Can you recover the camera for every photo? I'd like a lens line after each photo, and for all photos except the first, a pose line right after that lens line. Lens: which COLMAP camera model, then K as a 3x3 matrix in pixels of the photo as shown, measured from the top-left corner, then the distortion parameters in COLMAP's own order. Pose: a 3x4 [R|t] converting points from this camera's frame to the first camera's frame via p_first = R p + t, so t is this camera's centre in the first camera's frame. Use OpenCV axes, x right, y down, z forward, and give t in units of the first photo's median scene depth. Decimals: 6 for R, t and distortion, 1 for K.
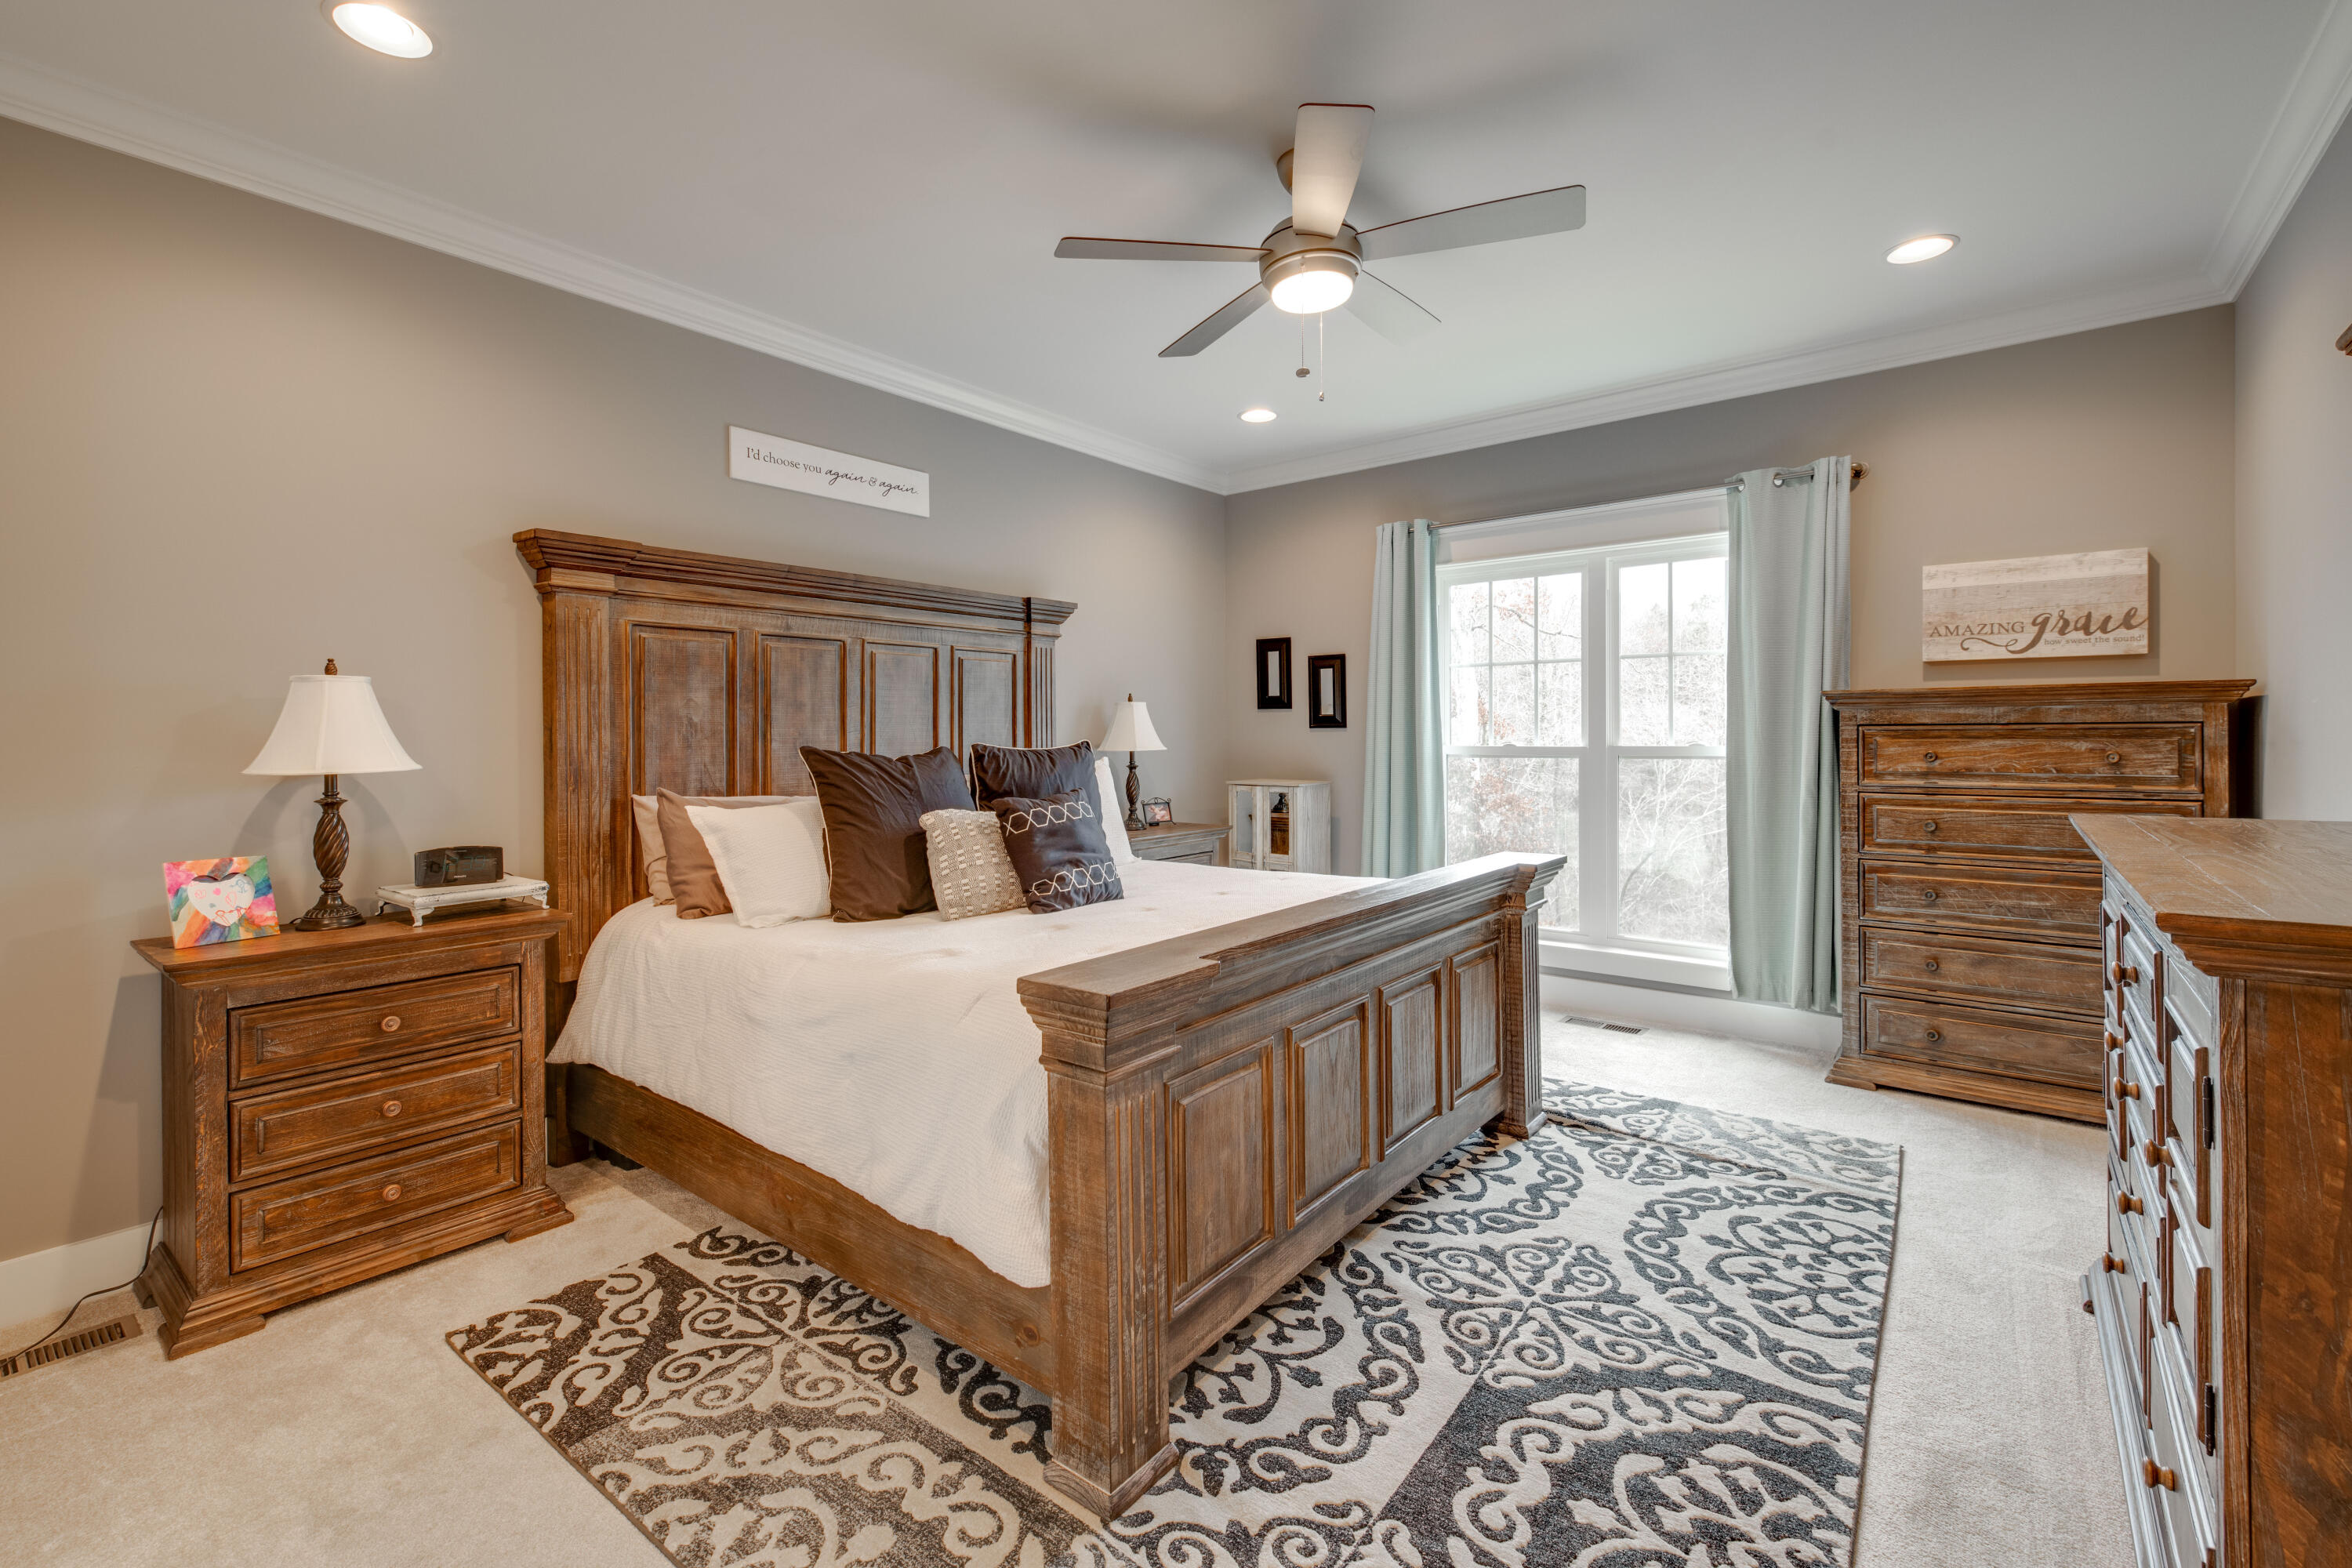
lens RADIAL K [[1018.0, 0, 1156.8], [0, 1018.0, 729.3], [0, 0, 1]] dist [0.017464, -0.003082]
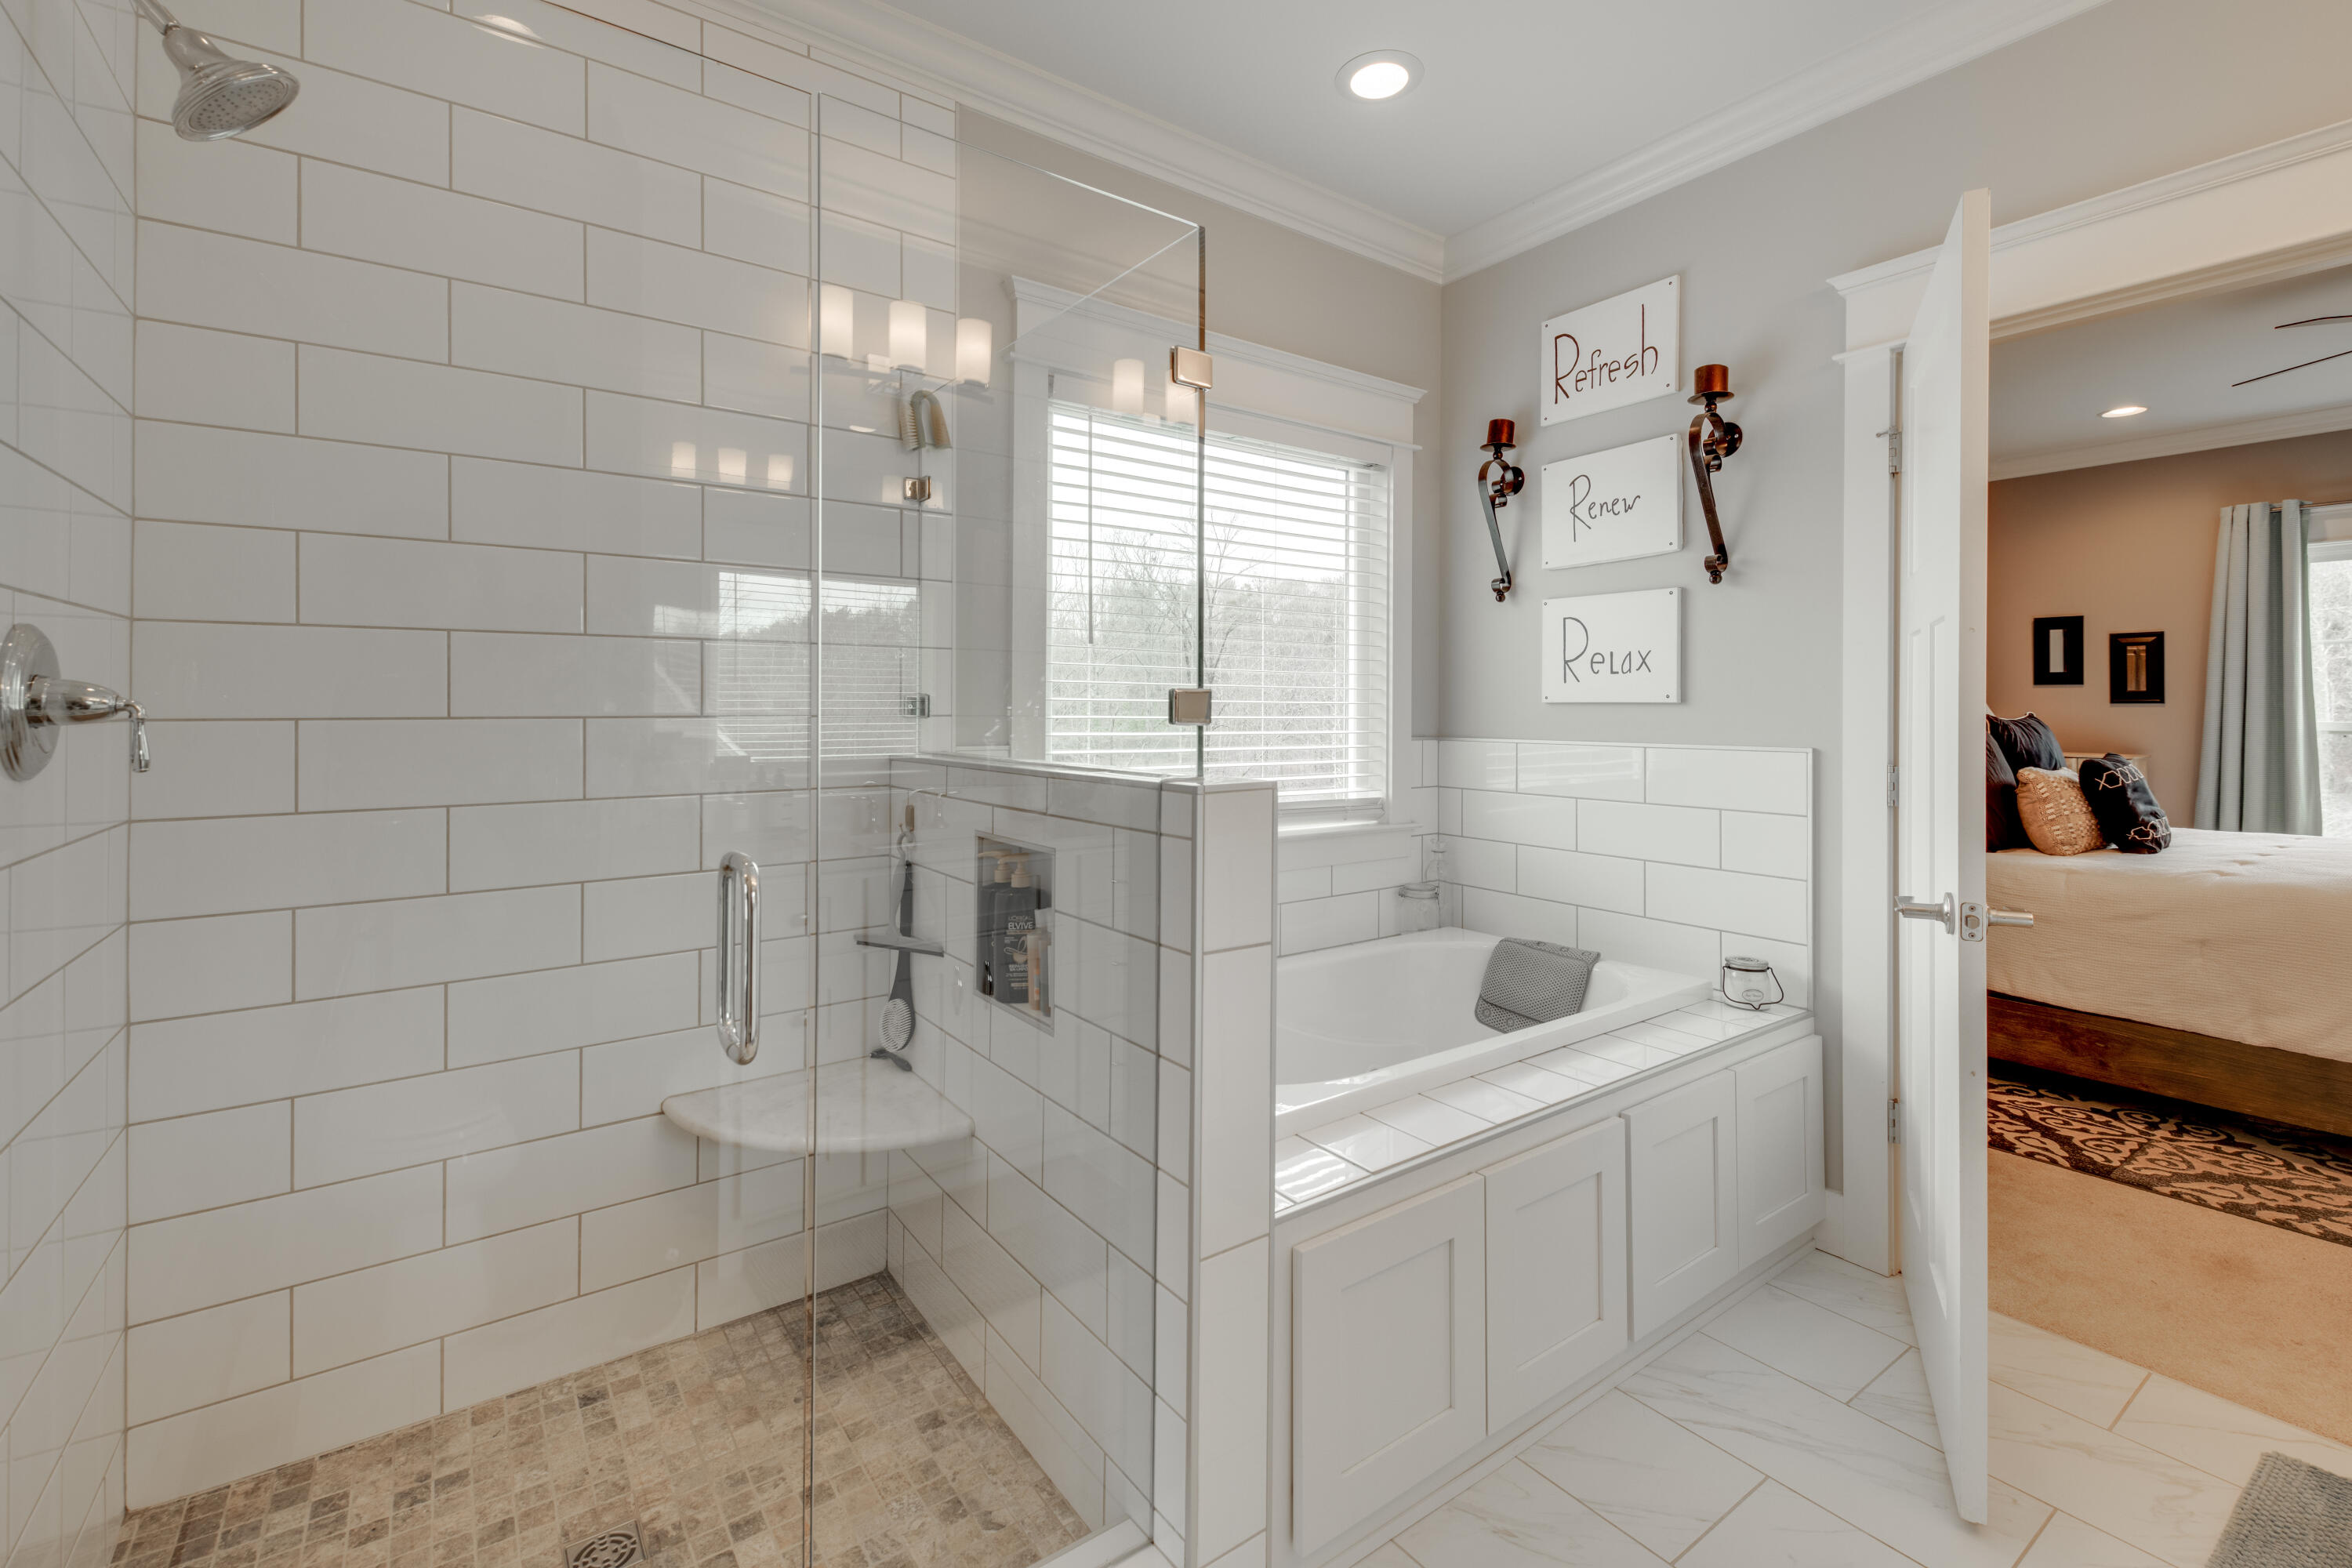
lens RADIAL K [[1018.0, 0, 1222.9], [0, 1018.0, 696.3], [0, 0, 1]] dist [0.017464, -0.003082]
pose [[0.964191, 0.004667, -0.265167, -0.496056], [-0.006210, 0.999968, -0.004982, 0.003051], [0.265135, 0.006451, 0.964190, -0.281476]]
